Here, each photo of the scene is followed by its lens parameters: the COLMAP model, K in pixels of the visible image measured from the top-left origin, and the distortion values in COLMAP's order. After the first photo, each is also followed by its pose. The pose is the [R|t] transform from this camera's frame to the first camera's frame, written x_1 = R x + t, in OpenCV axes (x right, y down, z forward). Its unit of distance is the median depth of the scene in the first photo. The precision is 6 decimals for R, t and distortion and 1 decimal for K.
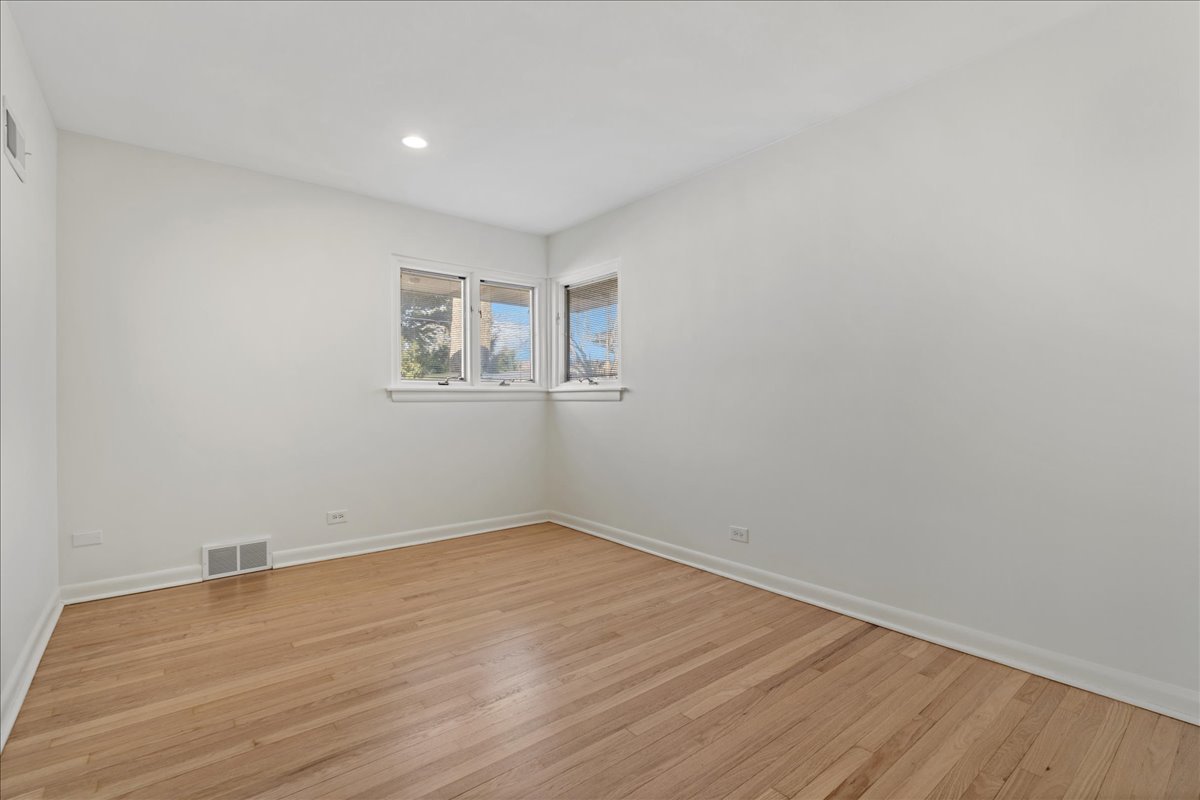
lens RADIAL K [[544.8, 0, 588.4], [0, 544.8, 395.7], [0, 0, 1]] dist [-0.001476, -0.000322]
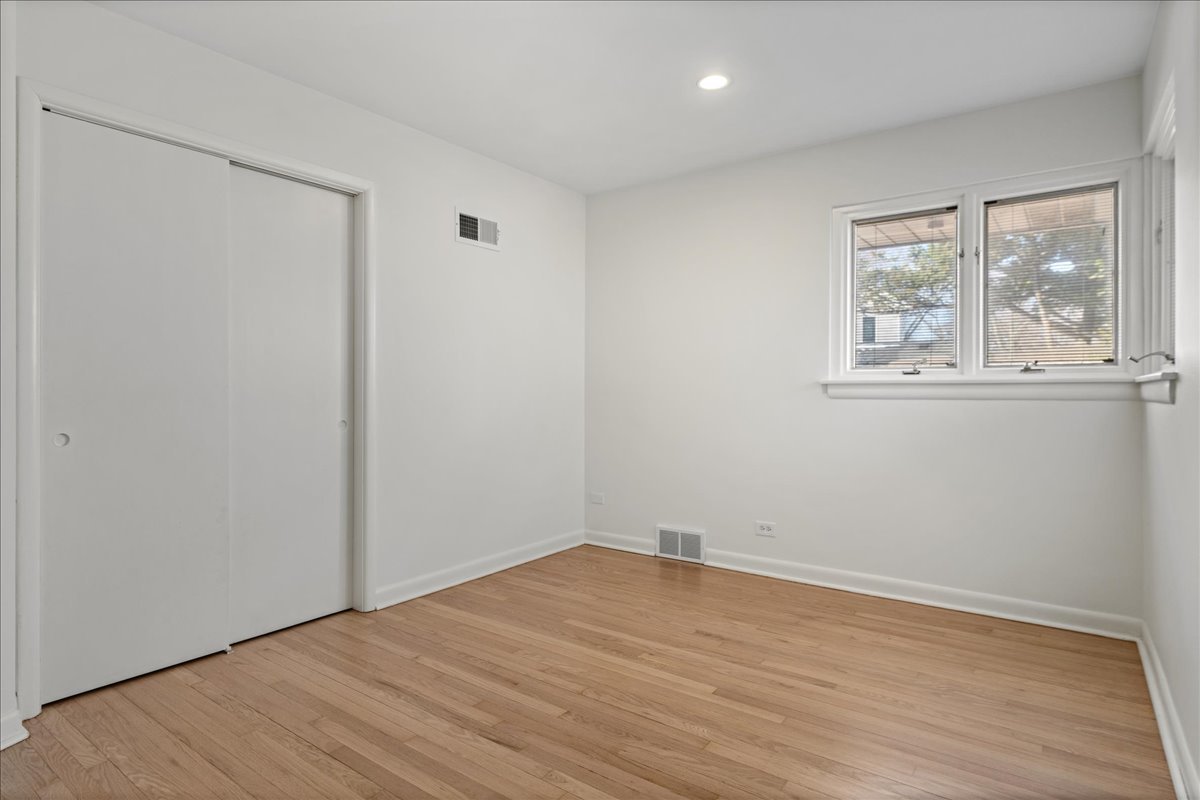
lens RADIAL K [[640.2, 0, 602.3], [0, 640.2, 387.2], [0, 0, 1]] dist [-0.000520, 0.000299]
pose [[0.265632, -0.003105, -0.964069, 0.498807], [0.003226, 0.999992, -0.002332, -0.004041], [0.964069, -0.002490, 0.265640, 0.510264]]
